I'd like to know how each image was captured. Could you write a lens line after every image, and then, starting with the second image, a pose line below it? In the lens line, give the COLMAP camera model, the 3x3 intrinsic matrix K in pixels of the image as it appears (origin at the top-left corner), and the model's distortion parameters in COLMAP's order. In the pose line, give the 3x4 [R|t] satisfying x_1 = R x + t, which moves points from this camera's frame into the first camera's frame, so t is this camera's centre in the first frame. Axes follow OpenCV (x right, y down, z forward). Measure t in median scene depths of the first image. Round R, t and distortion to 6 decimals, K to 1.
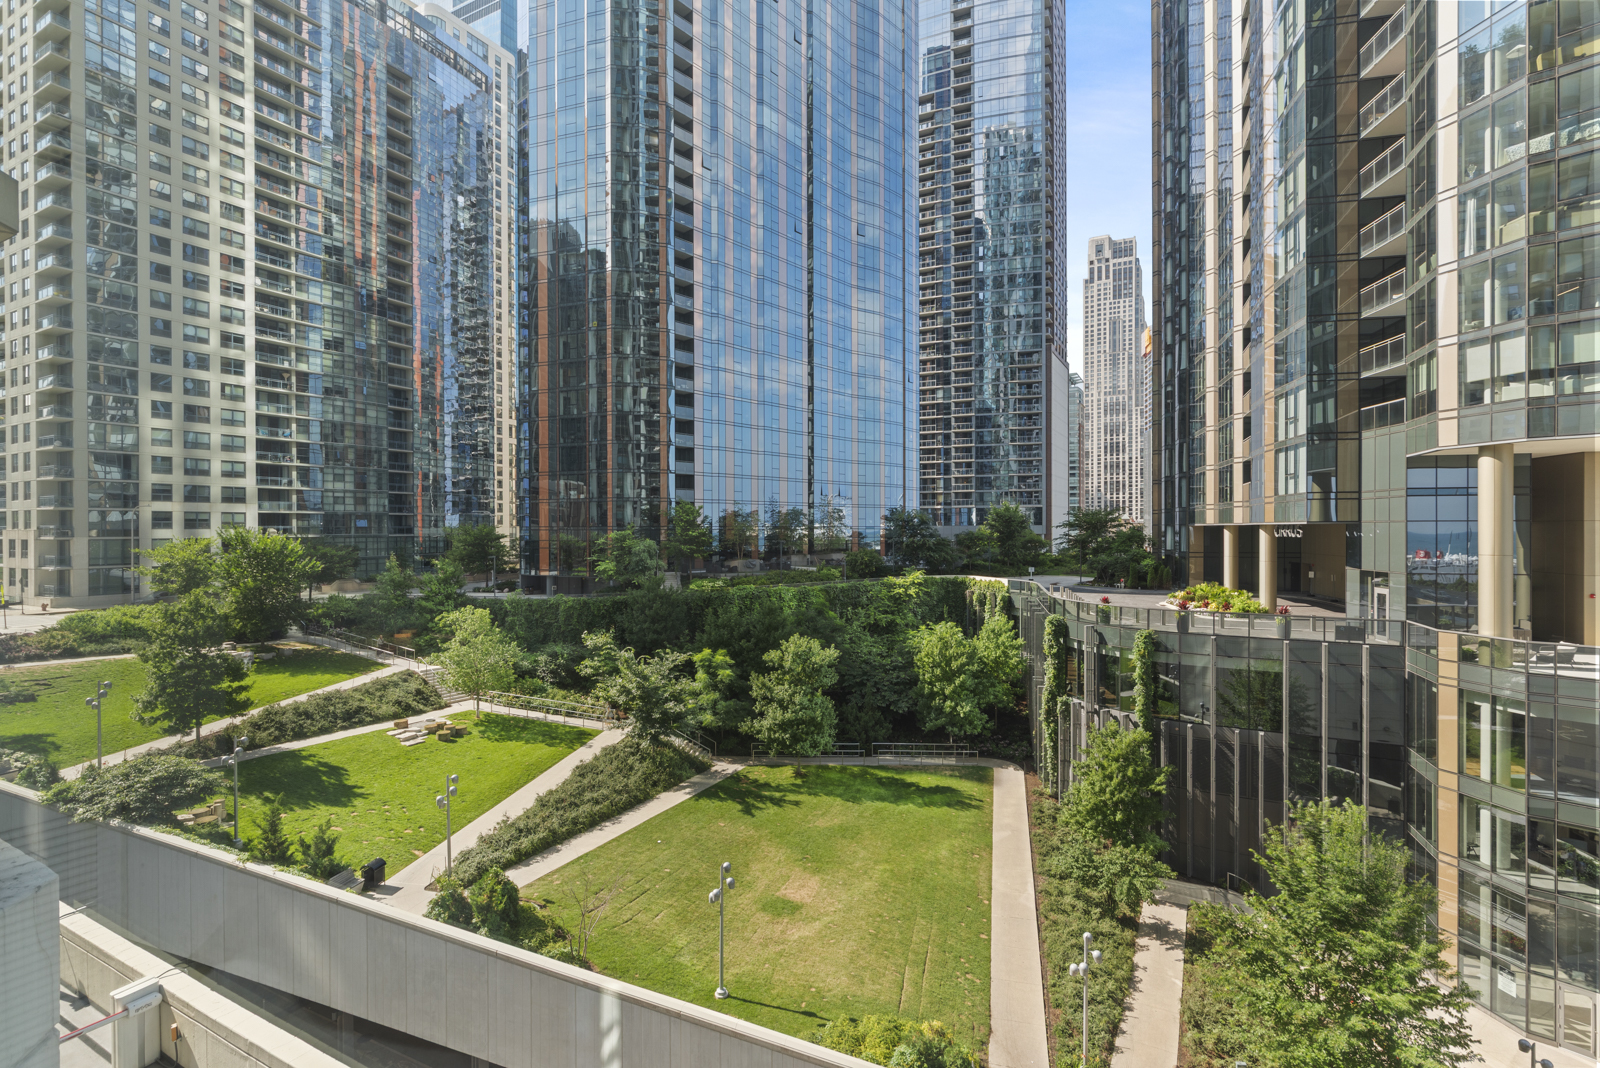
lens RADIAL K [[747.1, 0, 799.3], [0, 747.1, 530.0], [0, 0, 1]] dist [0.000651, -0.000038]
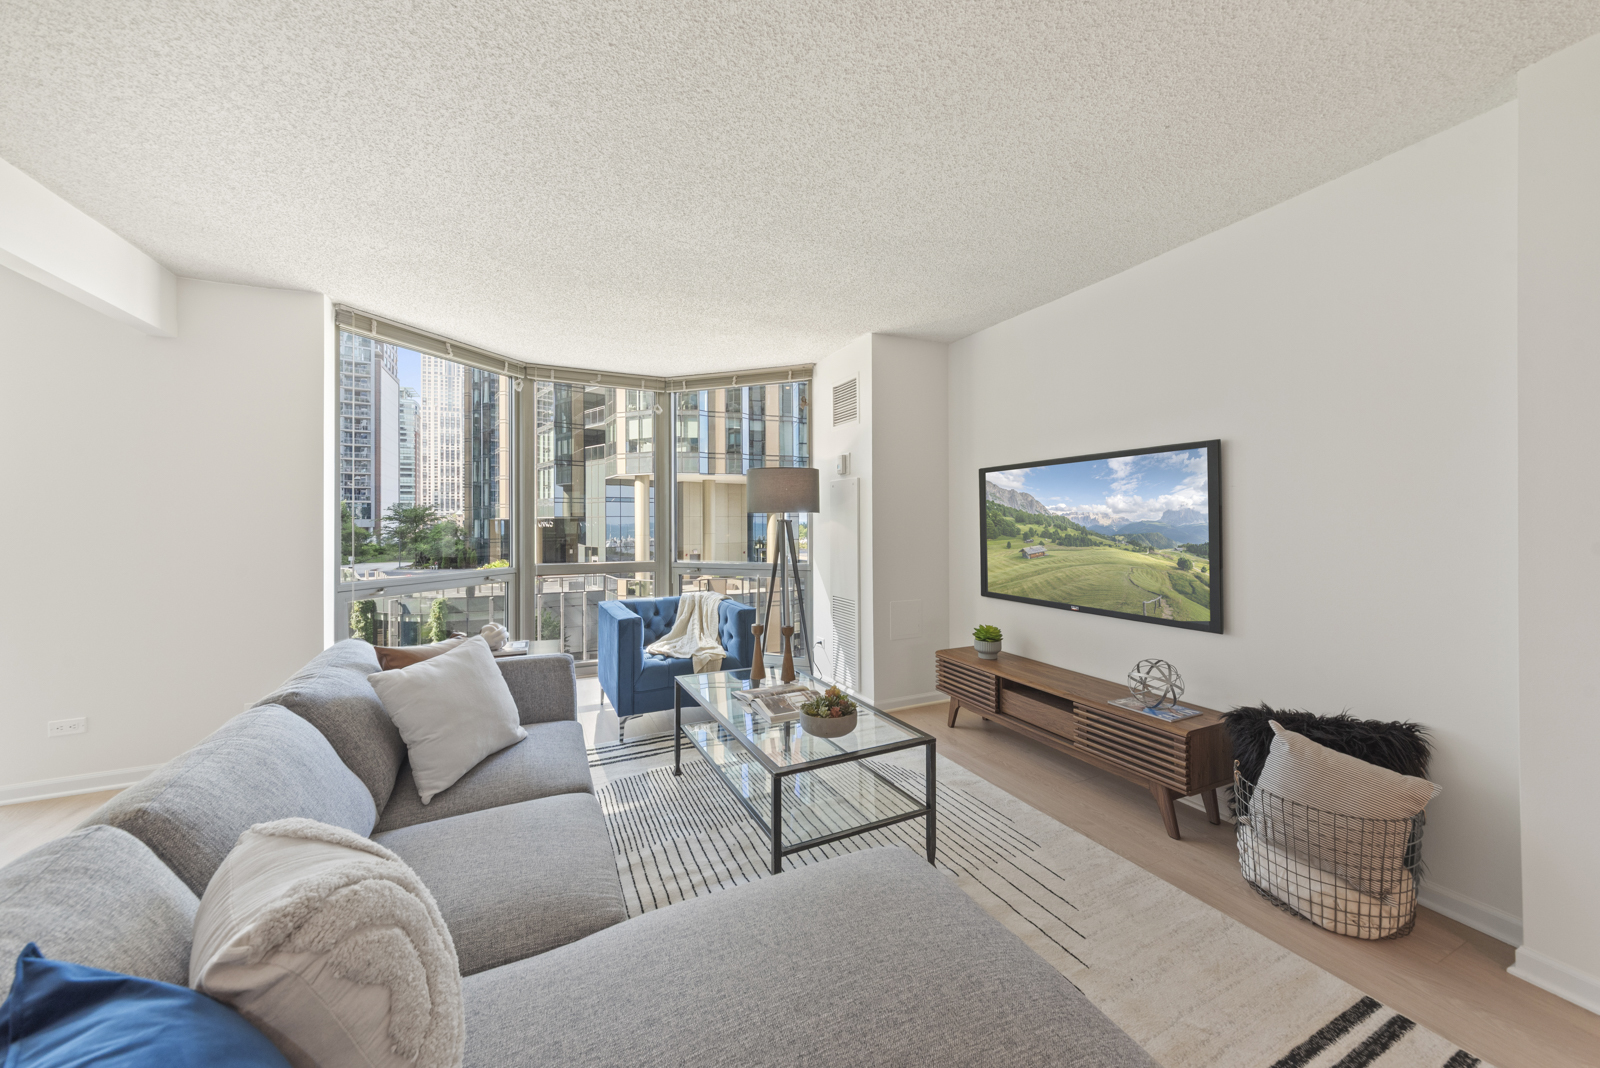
lens RADIAL K [[583.0, 0, 801.9], [0, 583.0, 514.2], [0, 0, 1]] dist [0.000813, 0.000023]
pose [[0.593272, 0.005429, 0.804984, 0.004833], [0.006372, 0.999914, -0.011440, 0.000343], [-0.804977, 0.011917, 0.593187, -0.061081]]
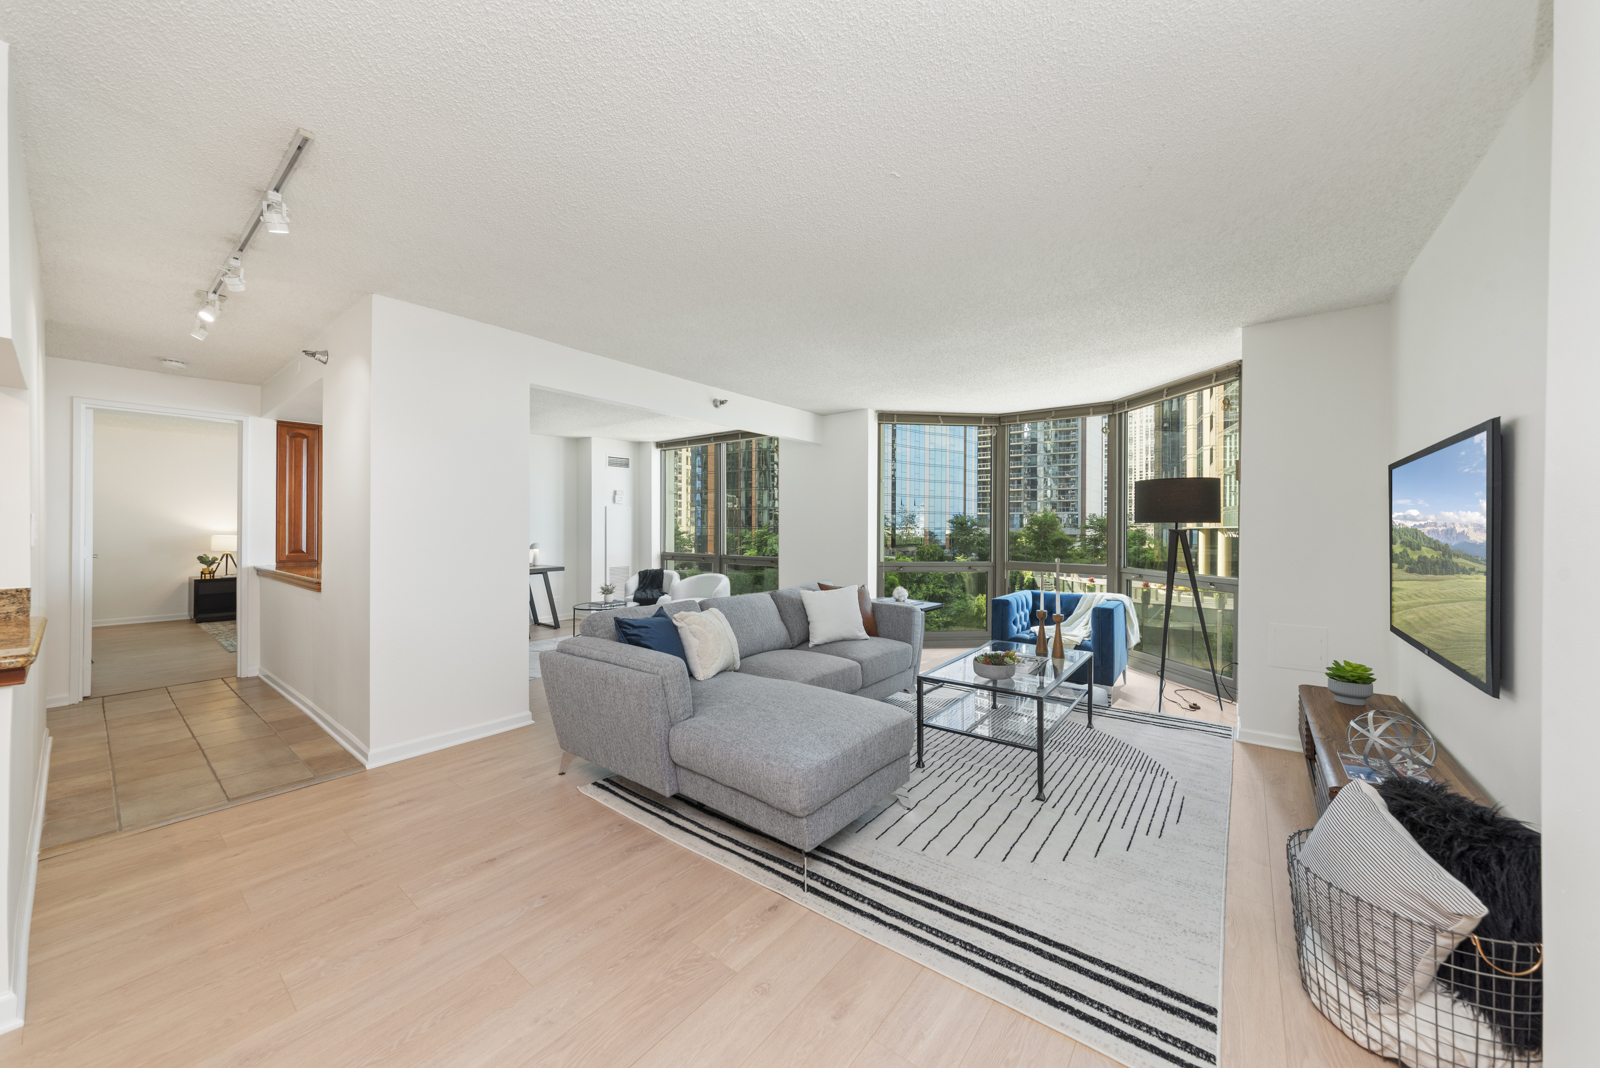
lens RADIAL K [[567.4, 0, 797.3], [0, 567.4, 529.6], [0, 0, 1]] dist [0.018612, 0.000108]
pose [[0.985355, 0.008026, -0.170328, 0.021572], [-0.008087, 0.999967, 0.000330, 0.000498], [0.170325, 0.001052, 0.985387, -0.086417]]
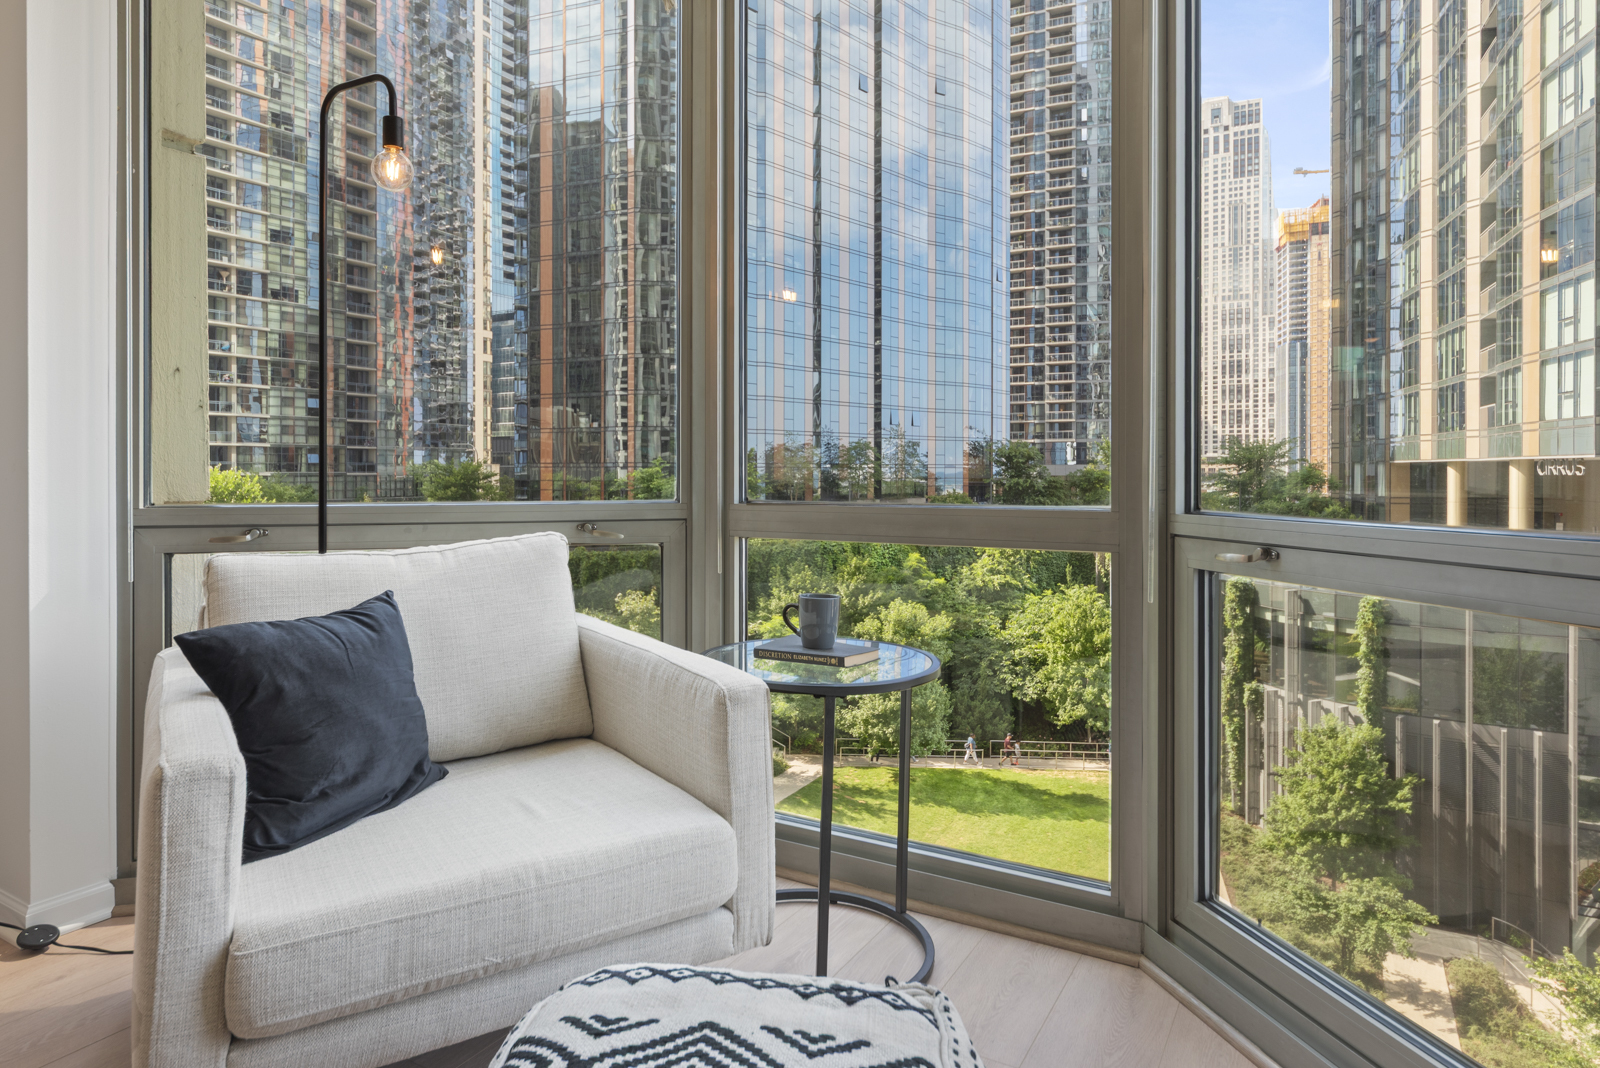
lens RADIAL K [[936.3, 0, 791.7], [0, 936.3, 473.8], [0, 0, 1]] dist [0.001975, 0.000669]
pose [[0.999505, 0.003352, -0.031293, -0.047394], [-0.003295, 0.999993, 0.001870, 0.004183], [0.031299, -0.001766, 0.999509, 0.011887]]
